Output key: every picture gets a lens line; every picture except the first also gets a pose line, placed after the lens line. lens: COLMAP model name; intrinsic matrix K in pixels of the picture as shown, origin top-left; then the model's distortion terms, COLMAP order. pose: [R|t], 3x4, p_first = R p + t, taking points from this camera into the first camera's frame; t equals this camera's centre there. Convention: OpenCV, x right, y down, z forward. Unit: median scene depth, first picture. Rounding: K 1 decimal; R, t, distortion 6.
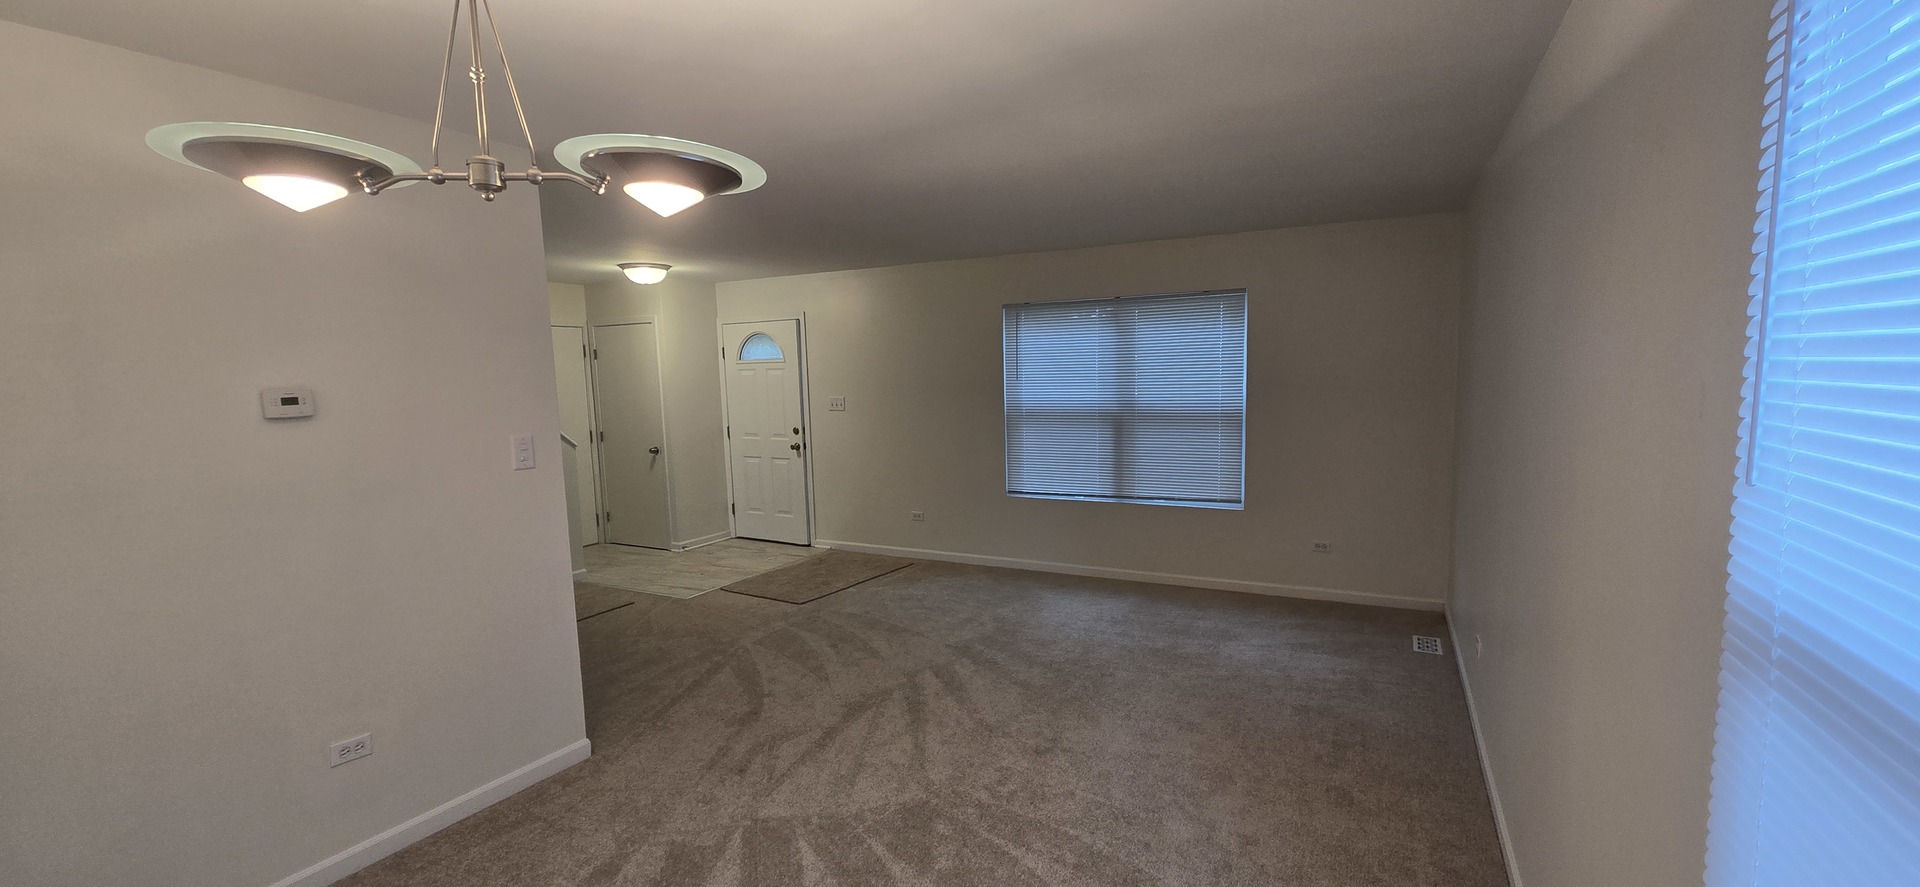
lens RADIAL K [[782.0, 0, 965.8], [0, 782.0, 463.0], [0, 0, 1]] dist [0.001209, 0.000126]
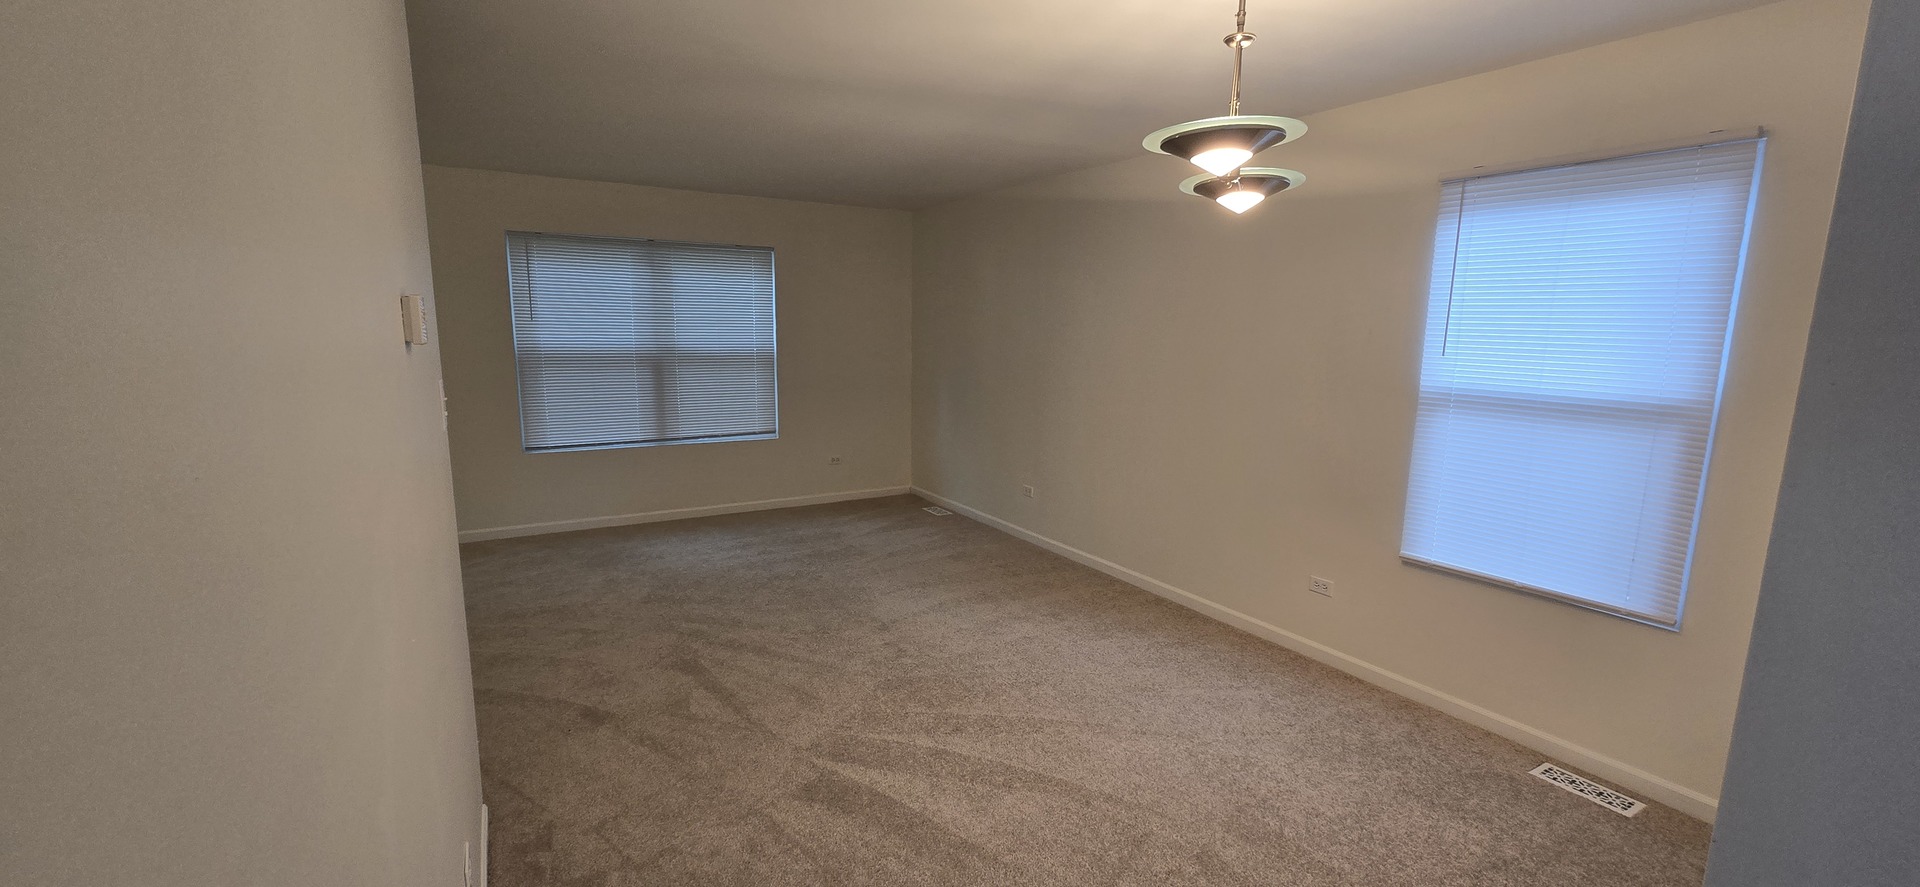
lens RADIAL K [[781.3, 0, 978.8], [0, 781.3, 451.6], [0, 0, 1]] dist [0.006656, 0.000655]
pose [[0.512276, -0.107293, 0.852092, -0.483838], [0.069684, 0.994087, 0.083279, 0.003057], [-0.855989, 0.016715, 0.516724, 0.138788]]
